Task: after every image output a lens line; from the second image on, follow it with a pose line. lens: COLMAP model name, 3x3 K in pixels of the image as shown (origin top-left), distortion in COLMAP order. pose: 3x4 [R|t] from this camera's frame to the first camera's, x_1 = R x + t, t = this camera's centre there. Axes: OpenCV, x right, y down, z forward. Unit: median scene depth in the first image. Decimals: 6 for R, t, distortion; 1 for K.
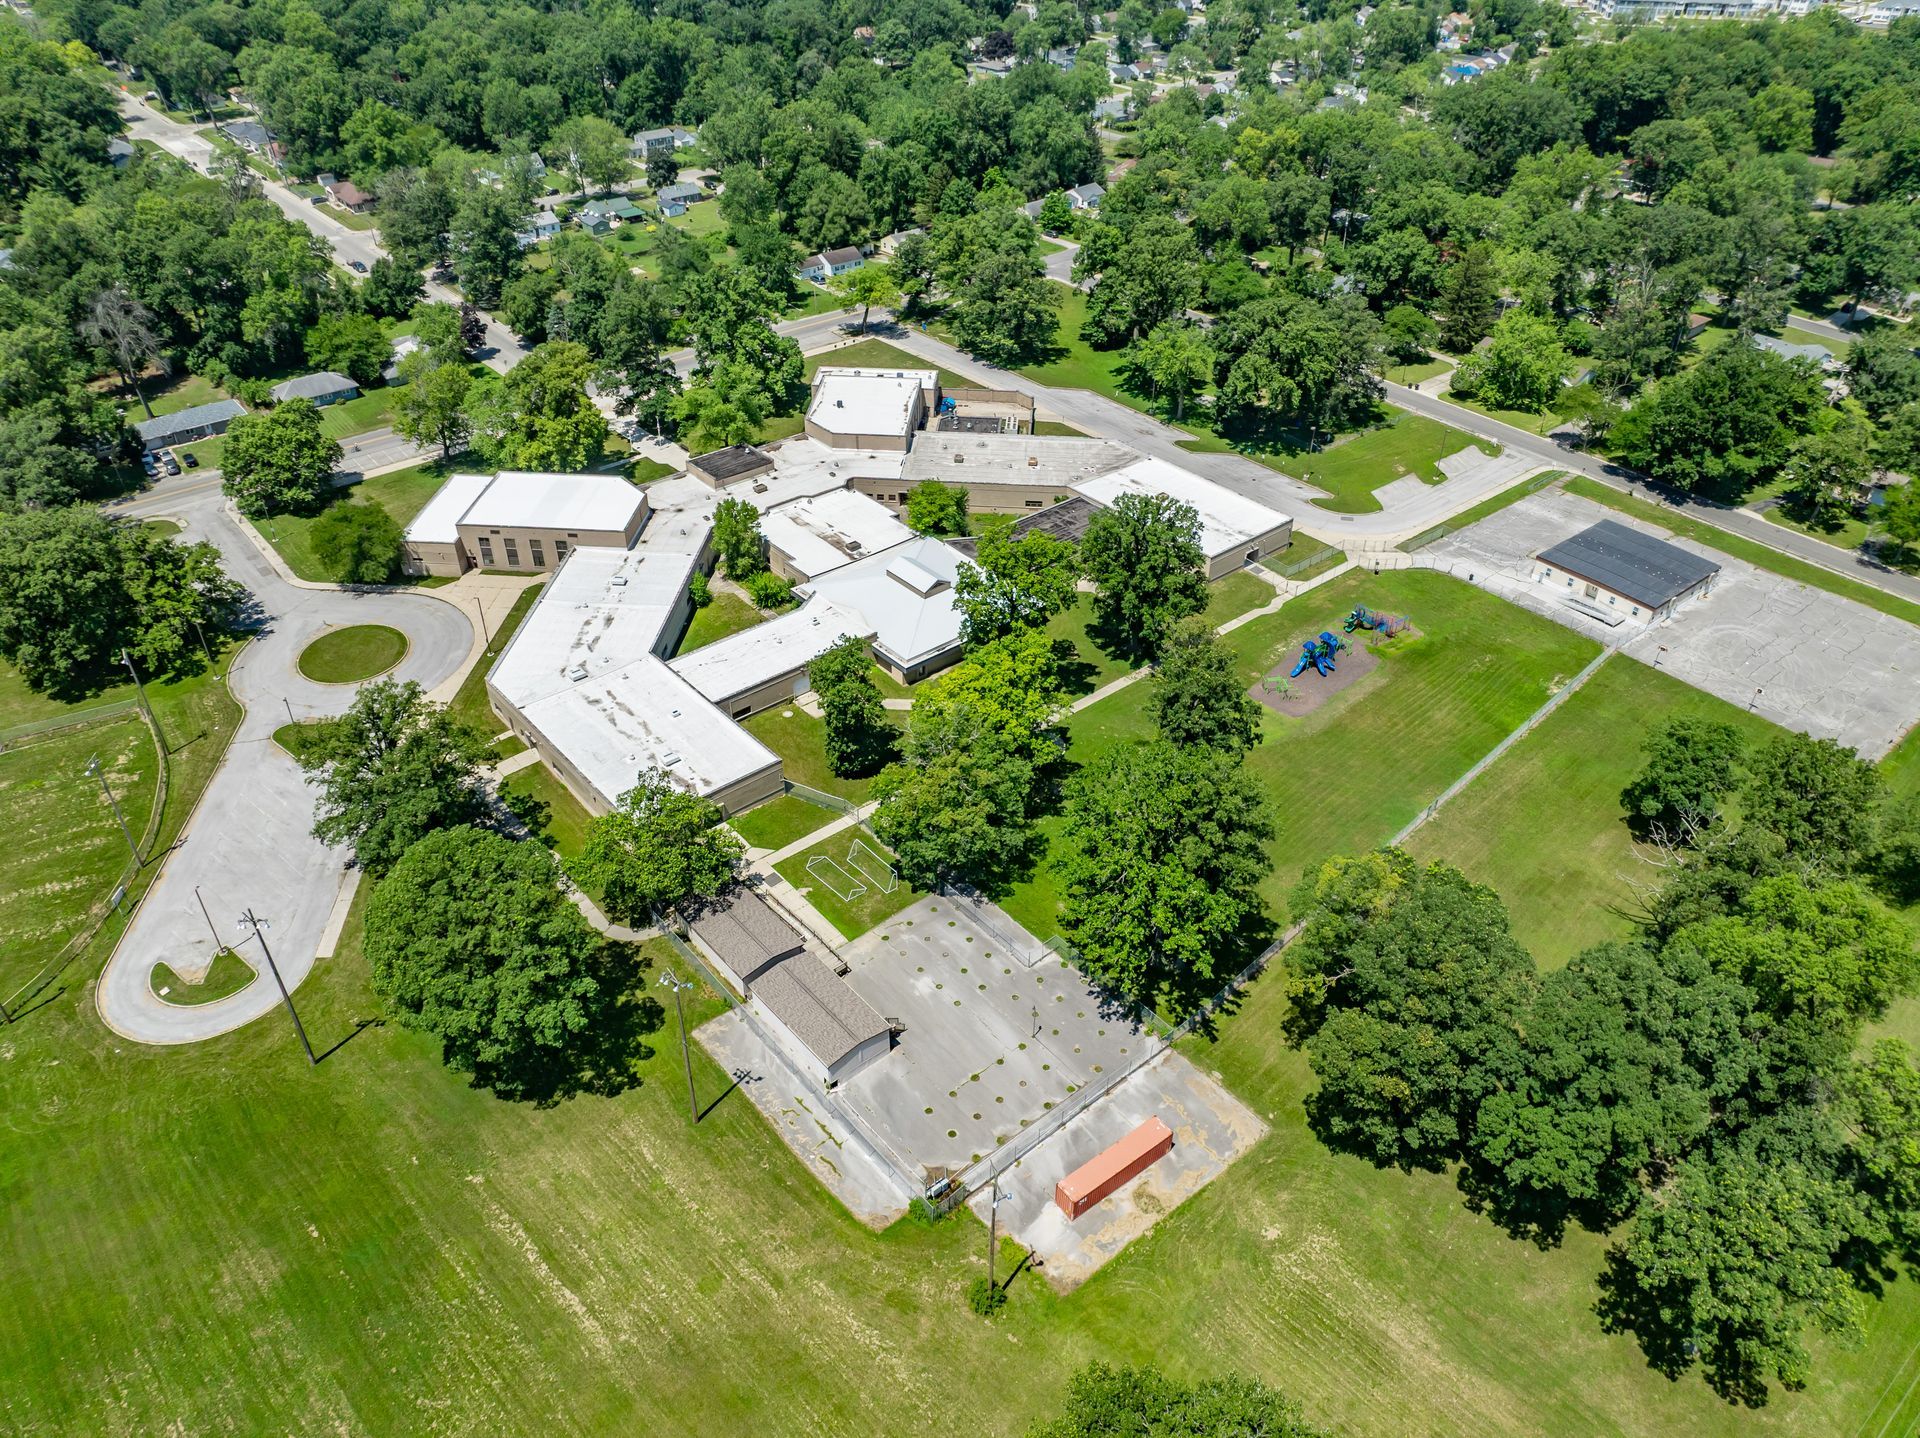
lens RADIAL K [[1357.2, 0, 957.6], [0, 1357.2, 715.1], [0, 0, 1]] dist [-0.036020, 0.005360]
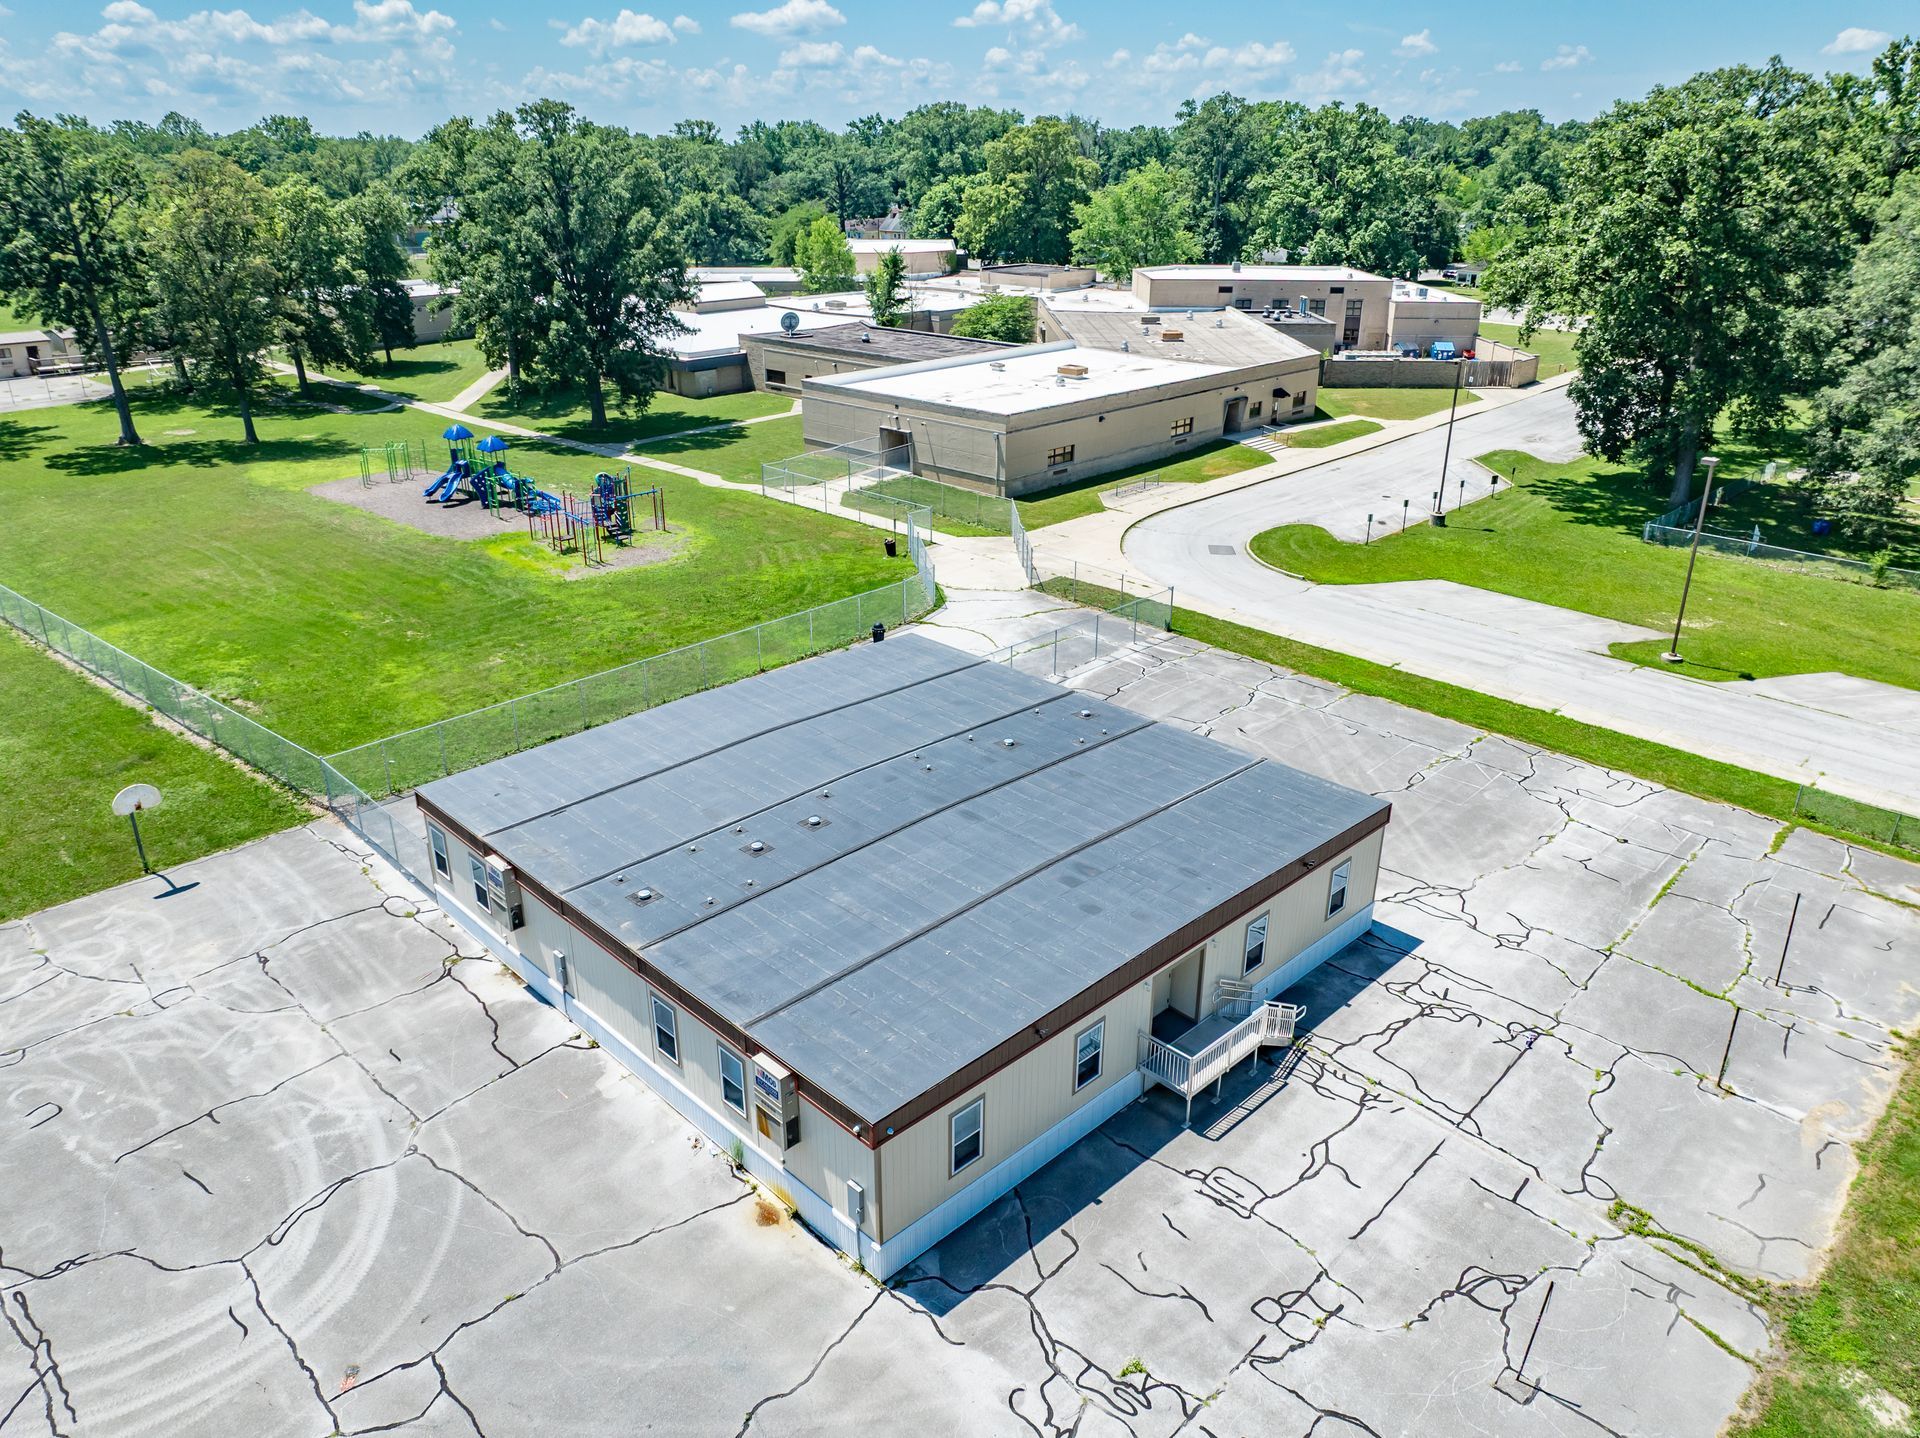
lens RADIAL K [[1345.7, 0, 960.0], [0, 1345.7, 719.0], [0, 0, 1]] dist [-0.037253, 0.000480]
pose [[0.105412, 0.385715, -0.916576, 0.597548], [-0.582031, 0.771275, 0.257632, -0.157921], [0.806305, 0.506318, 0.305800, 0.846403]]
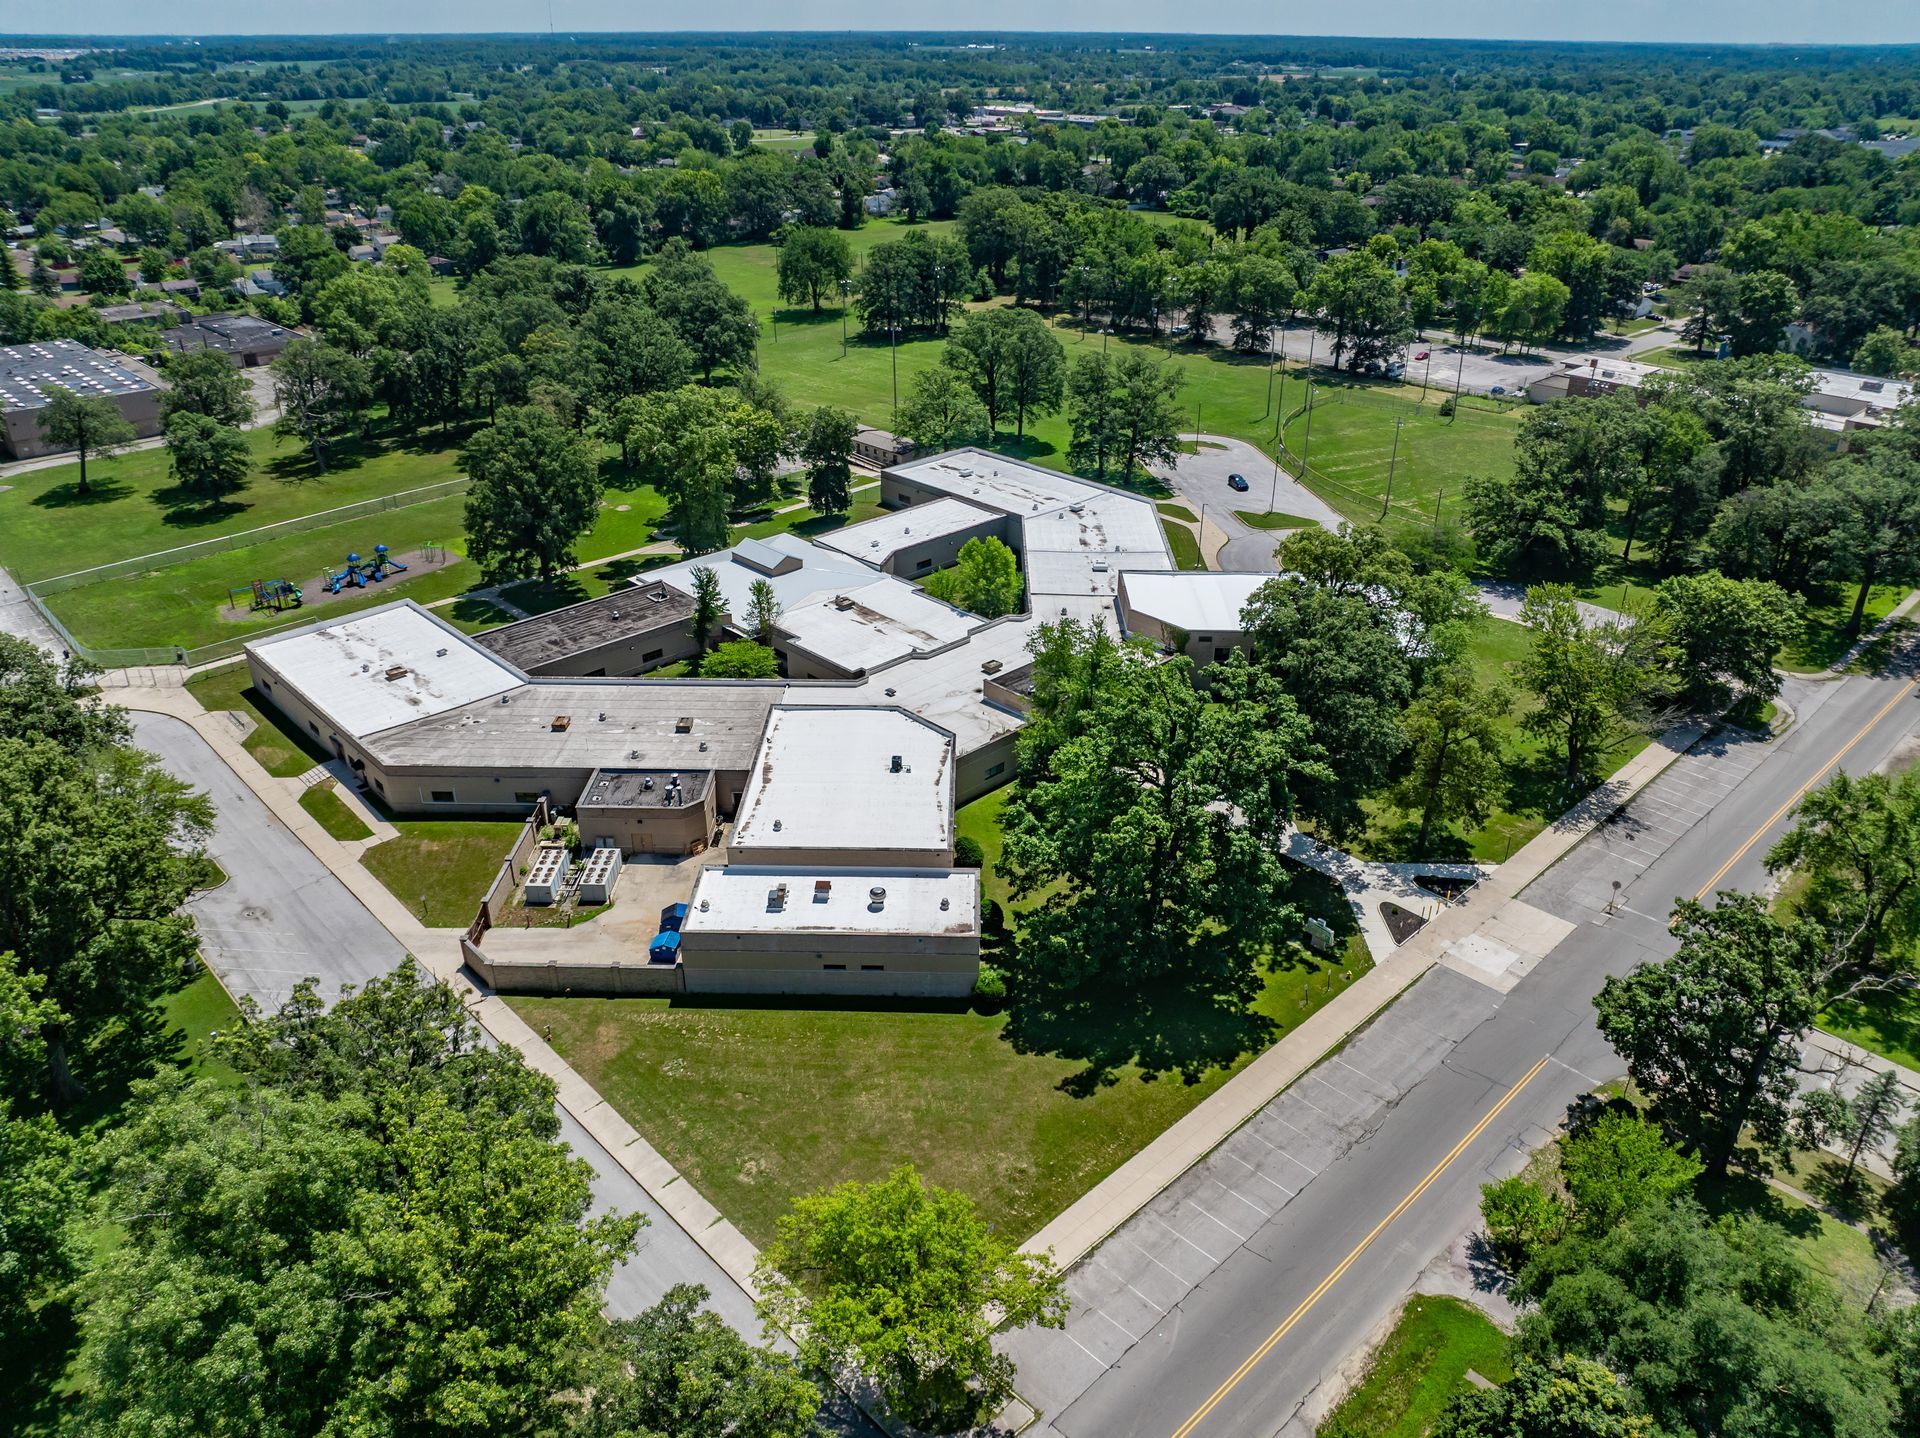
lens RADIAL K [[1343.6, 0, 956.2], [0, 1343.6, 720.4], [0, 0, 1]] dist [-0.035811, -0.000271]
pose [[-0.997806, 0.019193, -0.063366, -0.081347], [-0.047900, 0.451439, 0.891015, -0.724323], [0.045707, 0.892095, -0.449529, 1.274355]]
